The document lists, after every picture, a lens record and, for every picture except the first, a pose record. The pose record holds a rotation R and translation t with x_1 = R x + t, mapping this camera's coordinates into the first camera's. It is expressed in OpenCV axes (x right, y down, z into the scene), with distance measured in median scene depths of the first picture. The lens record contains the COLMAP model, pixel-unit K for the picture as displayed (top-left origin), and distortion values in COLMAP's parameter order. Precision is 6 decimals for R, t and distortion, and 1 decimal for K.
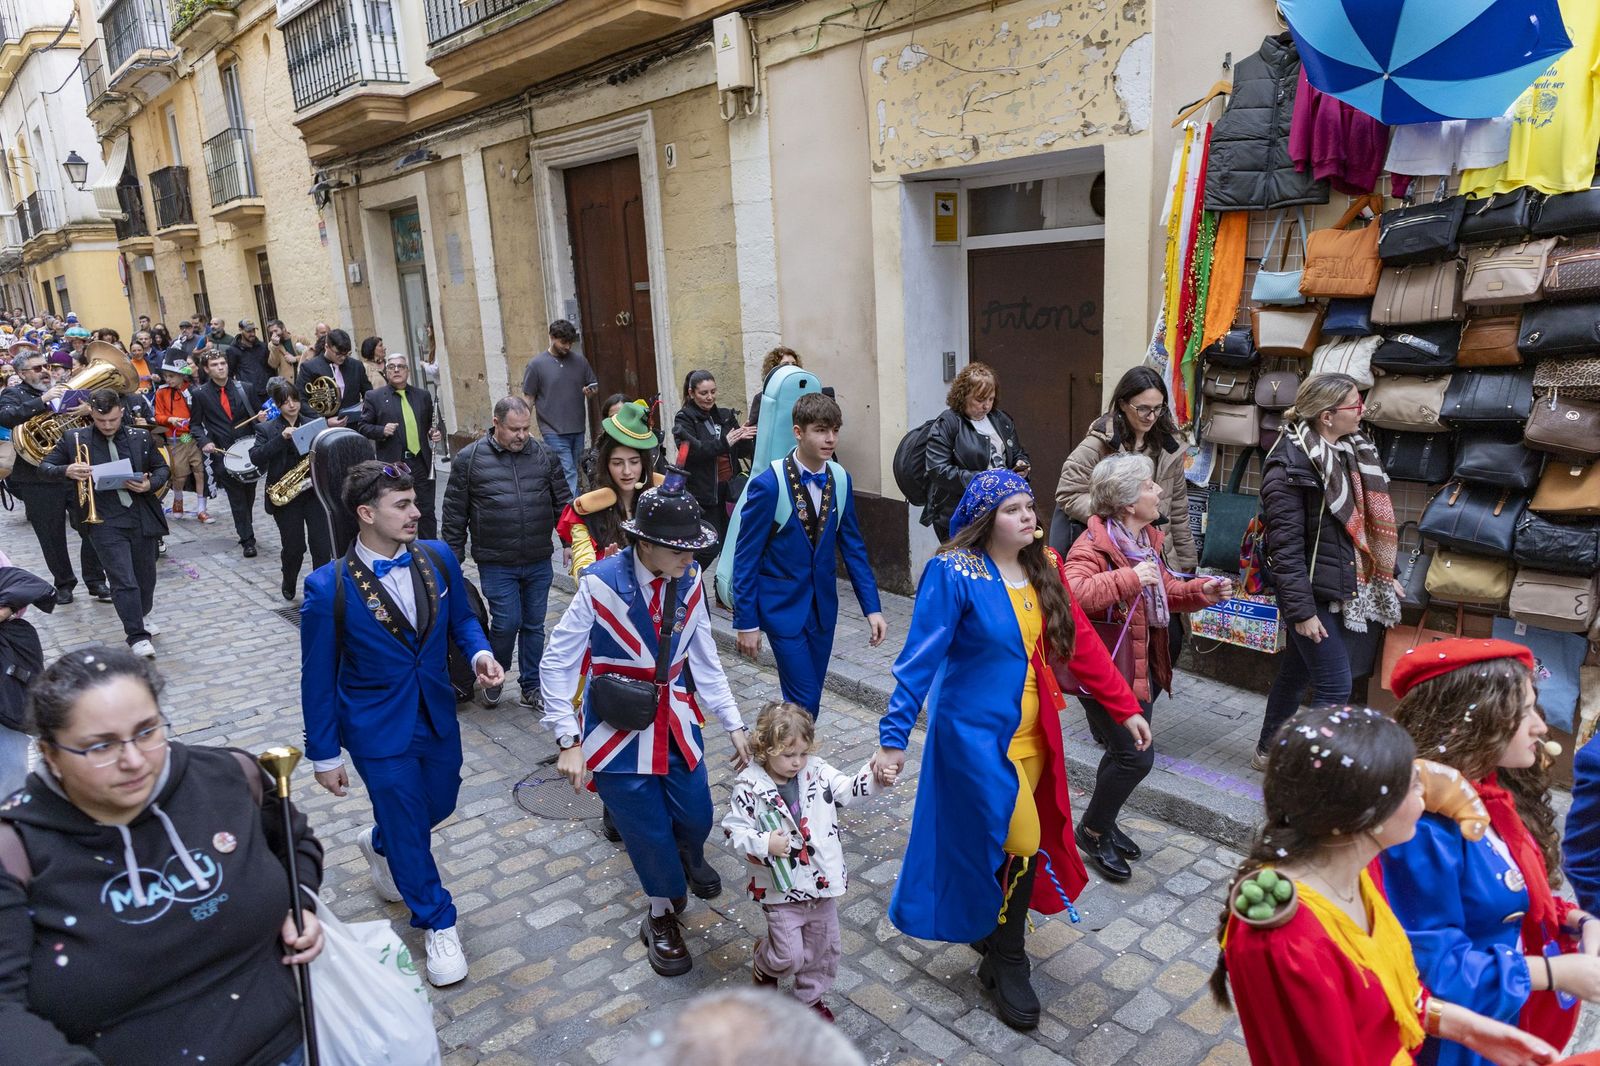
lens RADIAL K [[1139.0, 0, 800.0], [0, 1139.0, 533.0], [0, 0, 1]] dist [0.029308, -0.007349]
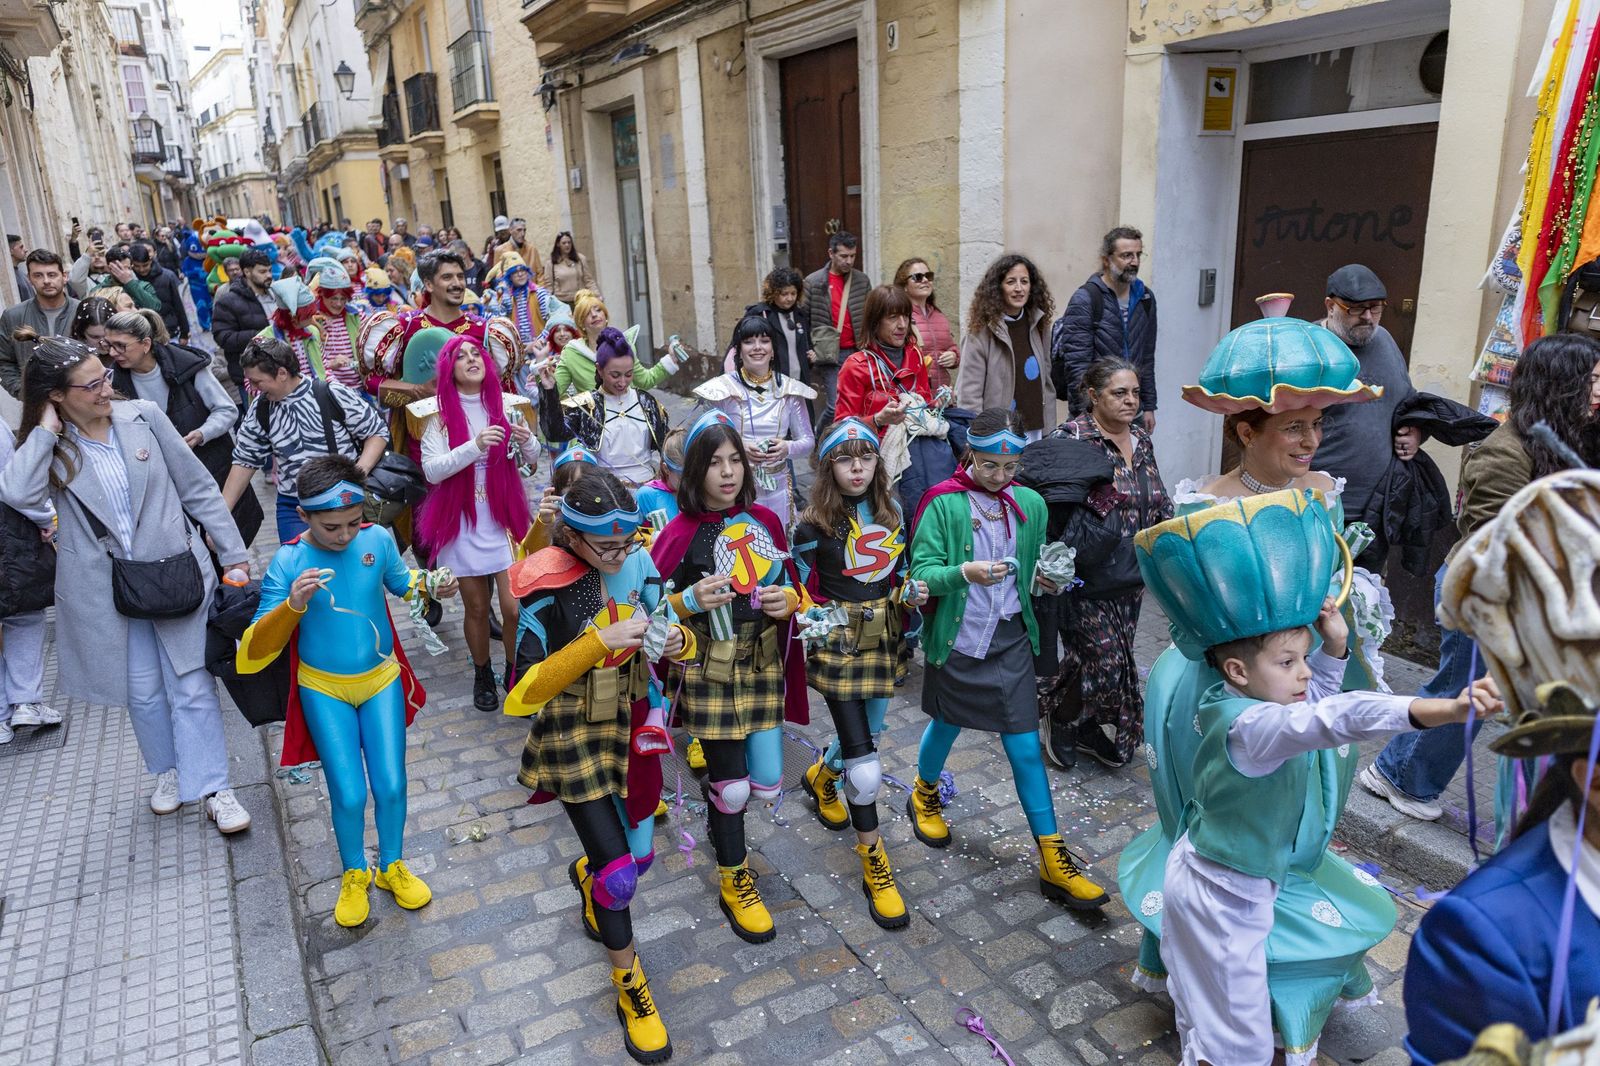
lens RADIAL K [[1139.0, 0, 800.0], [0, 1139.0, 533.0], [0, 0, 1]] dist [0.029308, -0.007349]
pose [[0.978512, 0.069956, -0.193957, 0.014714], [-0.057052, 0.995819, 0.071346, -0.010917], [0.198137, -0.058747, 0.978412, 0.112850]]
